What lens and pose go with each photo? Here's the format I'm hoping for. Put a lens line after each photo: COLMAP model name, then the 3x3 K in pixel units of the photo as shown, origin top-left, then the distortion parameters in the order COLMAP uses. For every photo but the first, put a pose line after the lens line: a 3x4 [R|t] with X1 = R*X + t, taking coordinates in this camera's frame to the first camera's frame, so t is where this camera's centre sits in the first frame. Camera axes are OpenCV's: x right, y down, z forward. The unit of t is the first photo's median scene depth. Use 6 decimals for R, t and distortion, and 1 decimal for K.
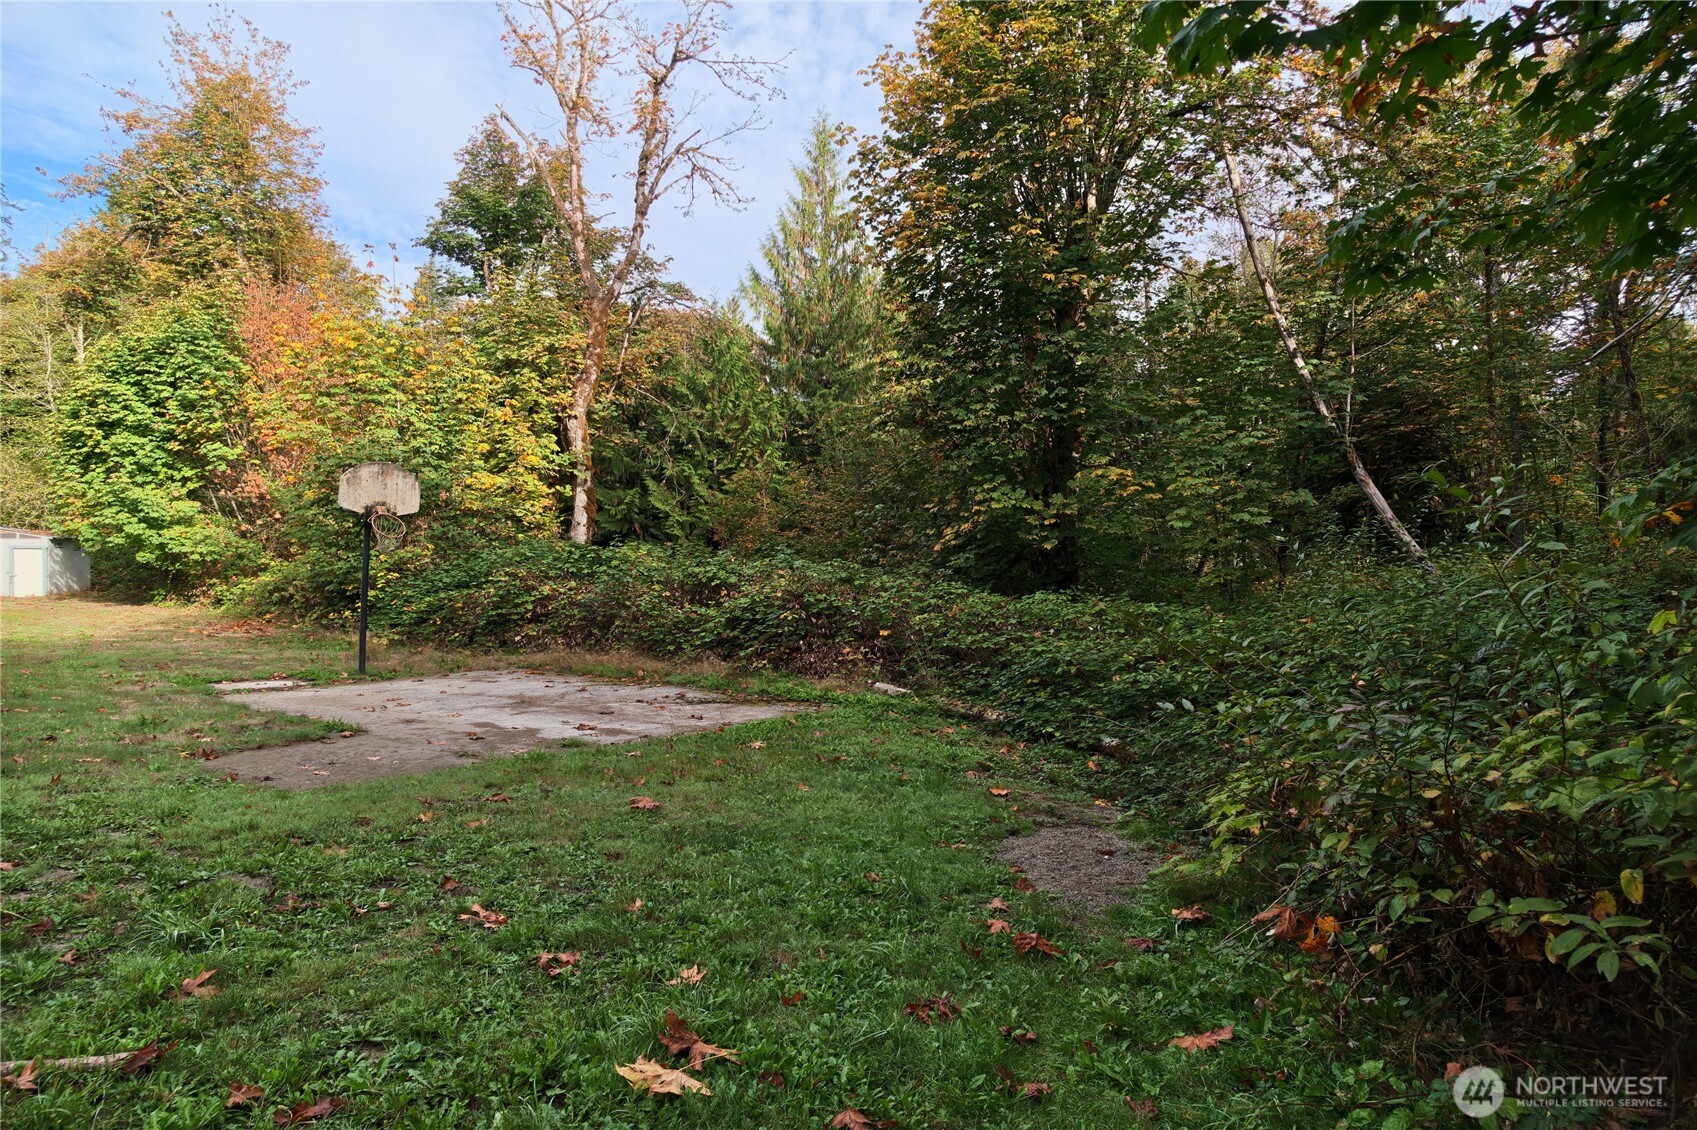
lens RADIAL K [[1059.0, 0, 847.2], [0, 1059.0, 568.8], [0, 0, 1]] dist [-0.019543, 0.007516]
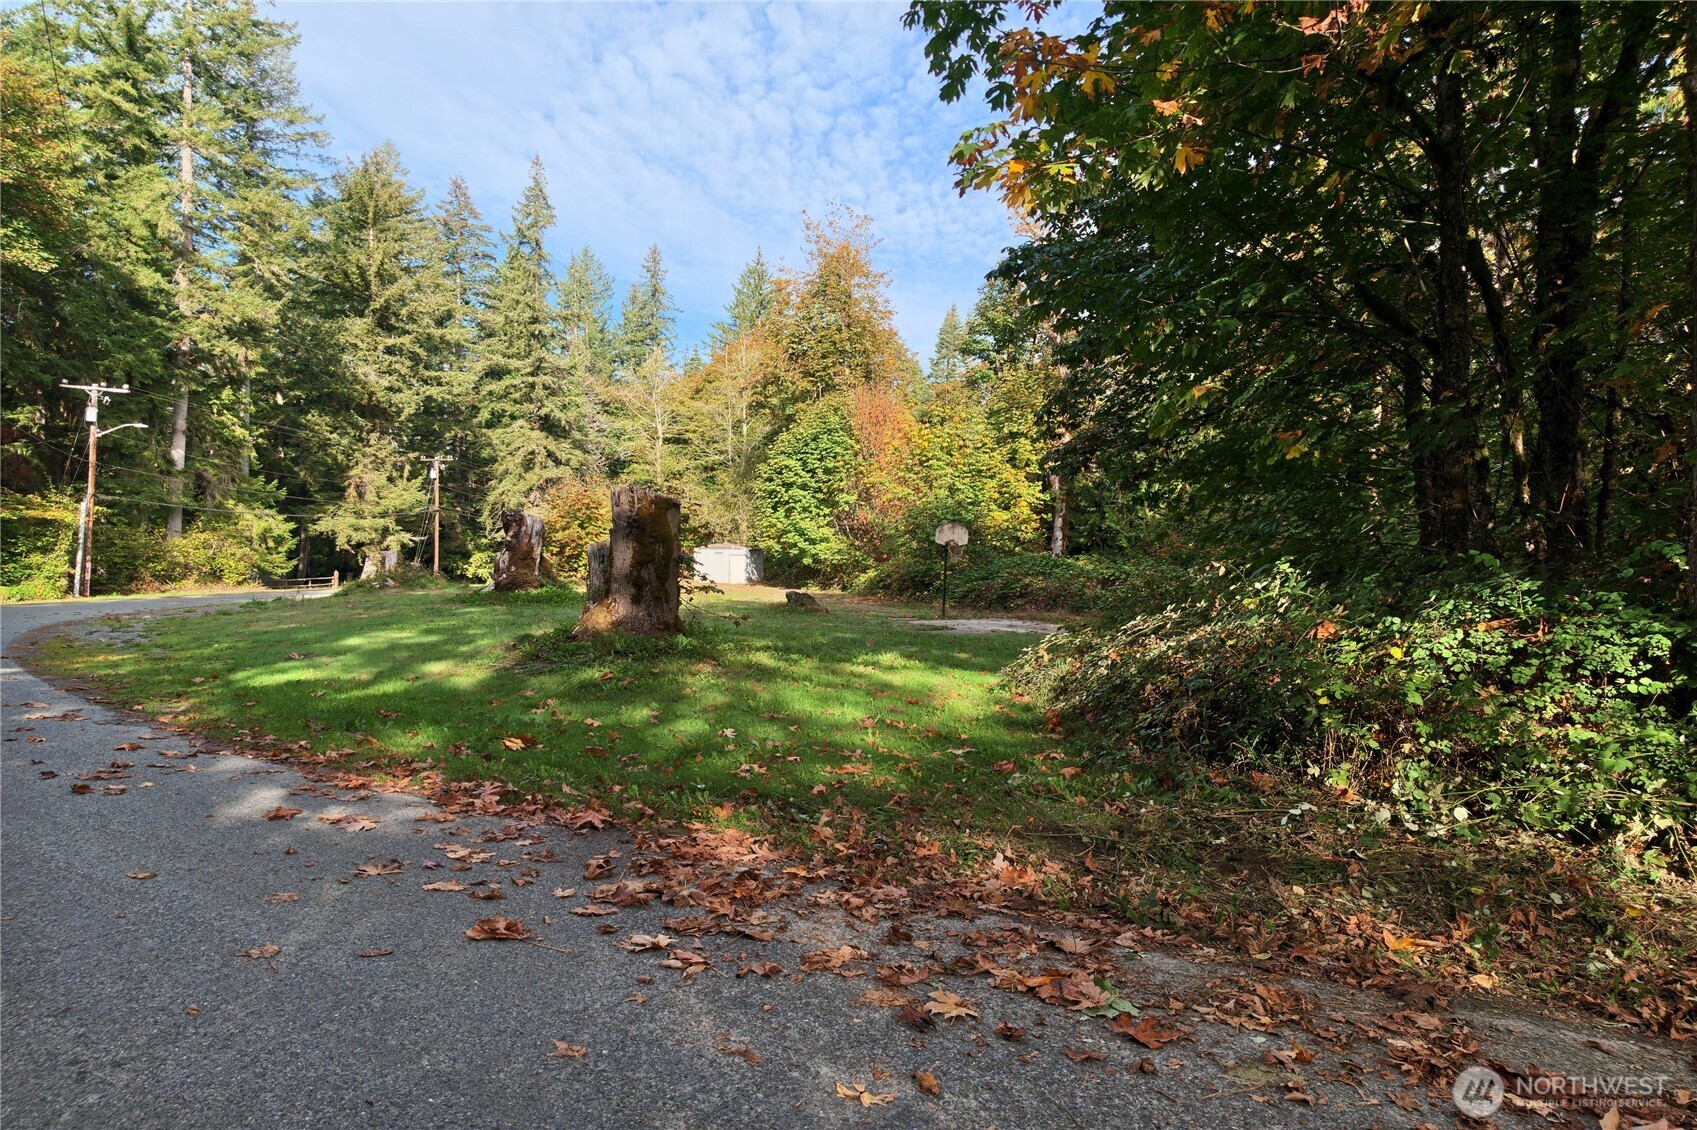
lens RADIAL K [[1059.0, 0, 854.4], [0, 1059.0, 576.1], [0, 0, 1]] dist [-0.019543, 0.007516]
pose [[0.894612, 0.008606, -0.446761, 0.169800], [-0.005234, 0.999948, 0.008780, -0.002407], [0.446813, -0.005516, 0.894610, -0.496250]]
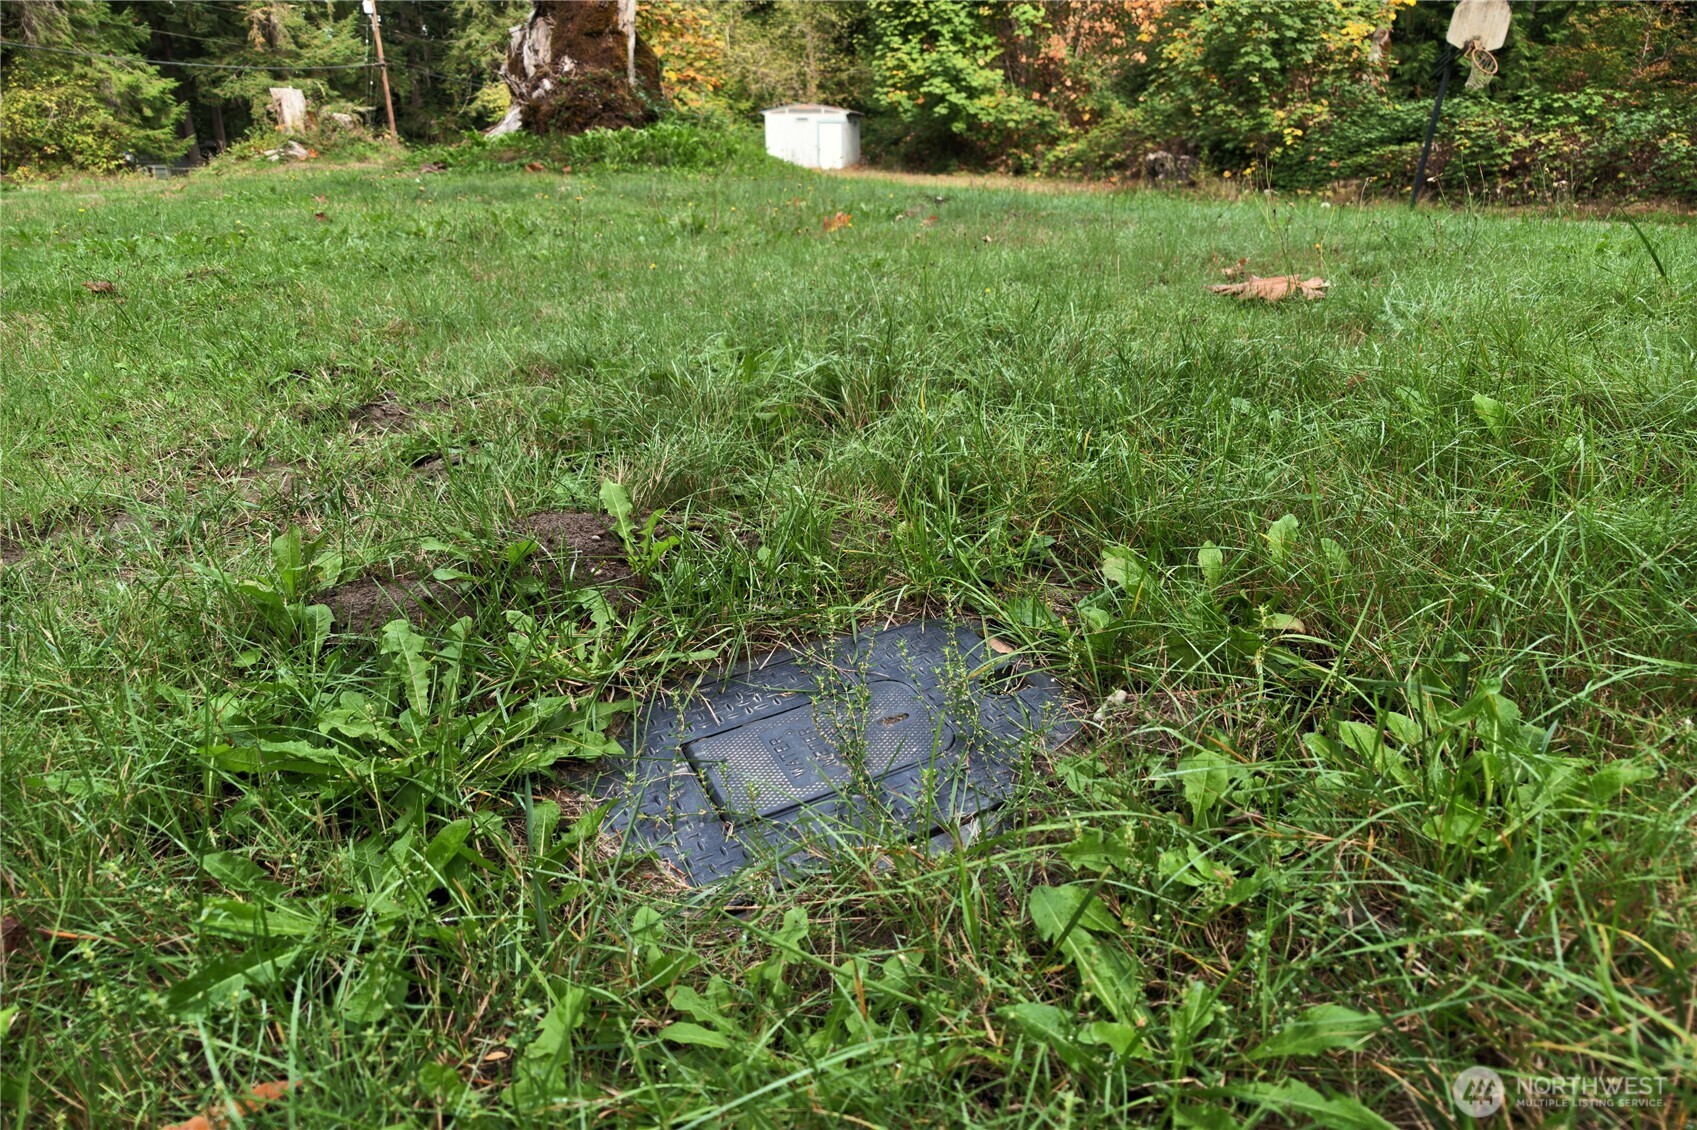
lens RADIAL K [[1059.0, 0, 844.3], [0, 1059.0, 633.5], [0, 0, 1]] dist [-0.019543, 0.007516]
pose [[0.889990, 0.186636, -0.416035, -0.204746], [-0.001689, 0.913741, 0.406295, 0.024718], [0.455977, -0.360895, 0.813535, -0.148842]]
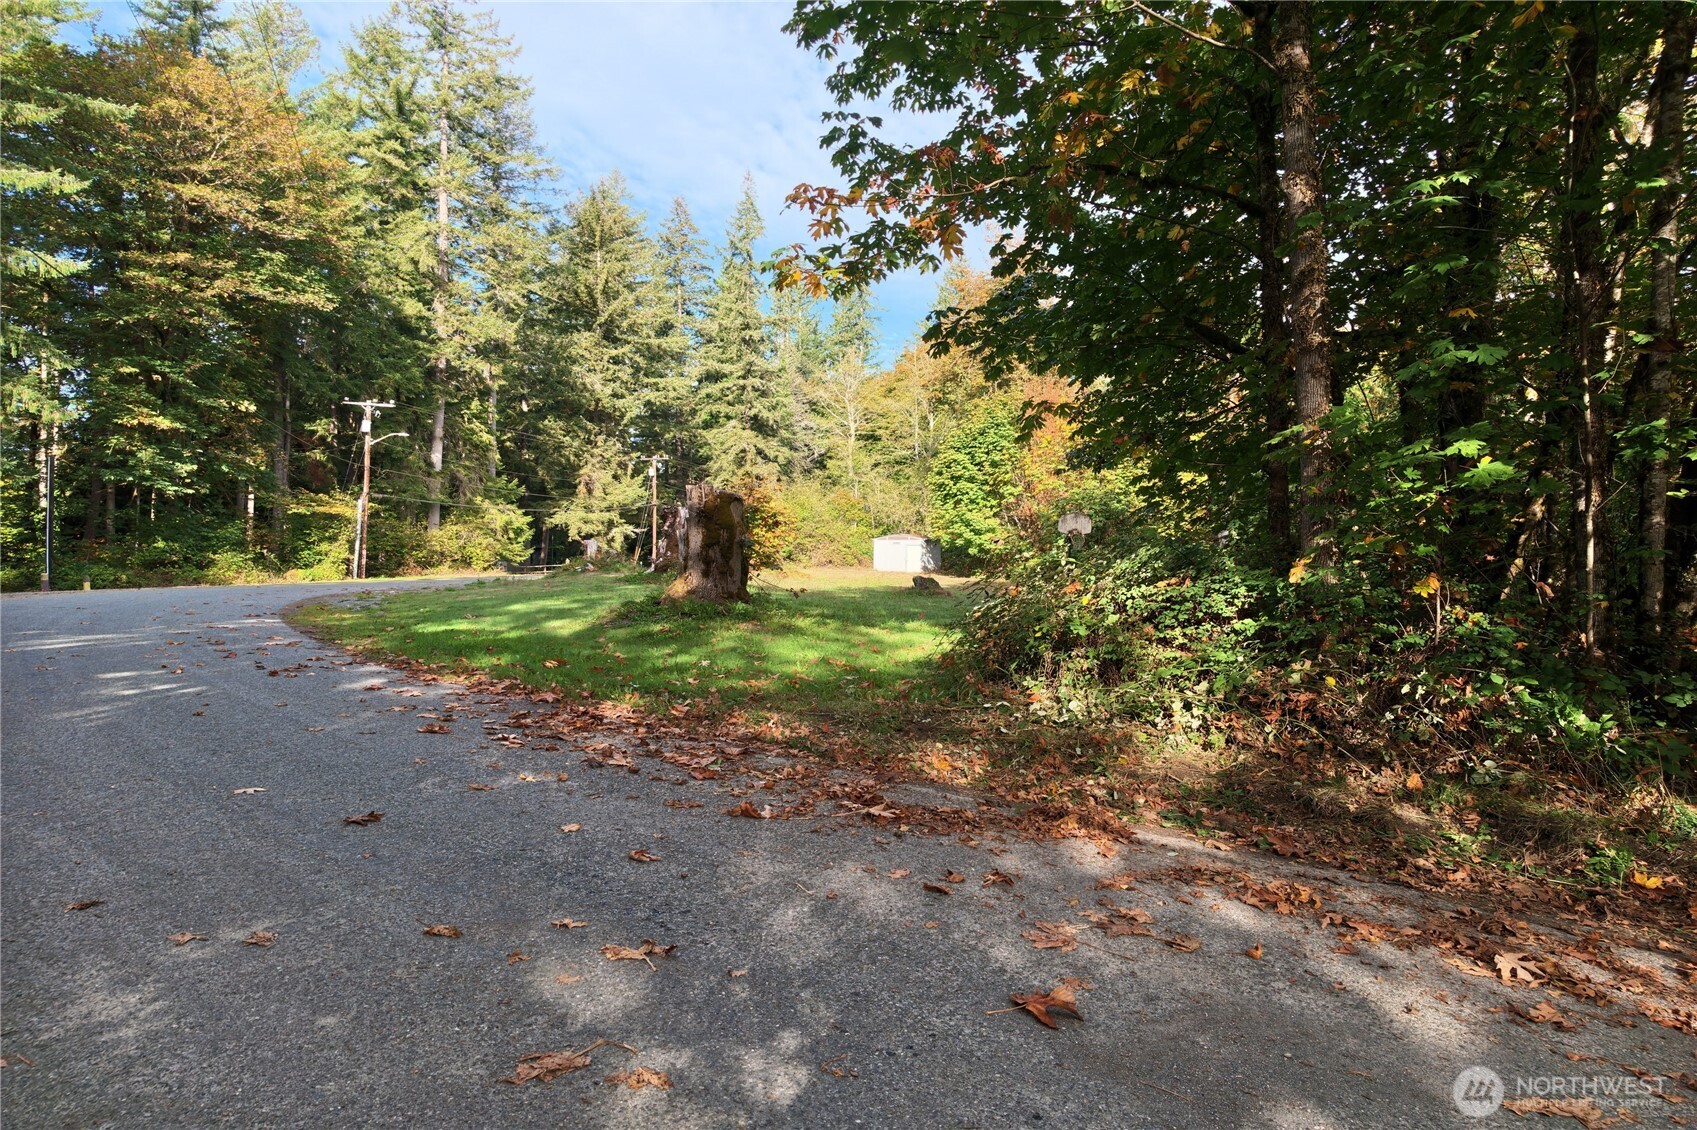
lens RADIAL K [[1059.0, 0, 861.4], [0, 1059.0, 580.6], [0, 0, 1]] dist [-0.019543, 0.007516]
pose [[0.784118, 0.020389, -0.620276, 0.302284], [-0.008957, 0.999728, 0.021539, 0.002734], [0.620547, -0.011333, 0.784088, -0.529052]]
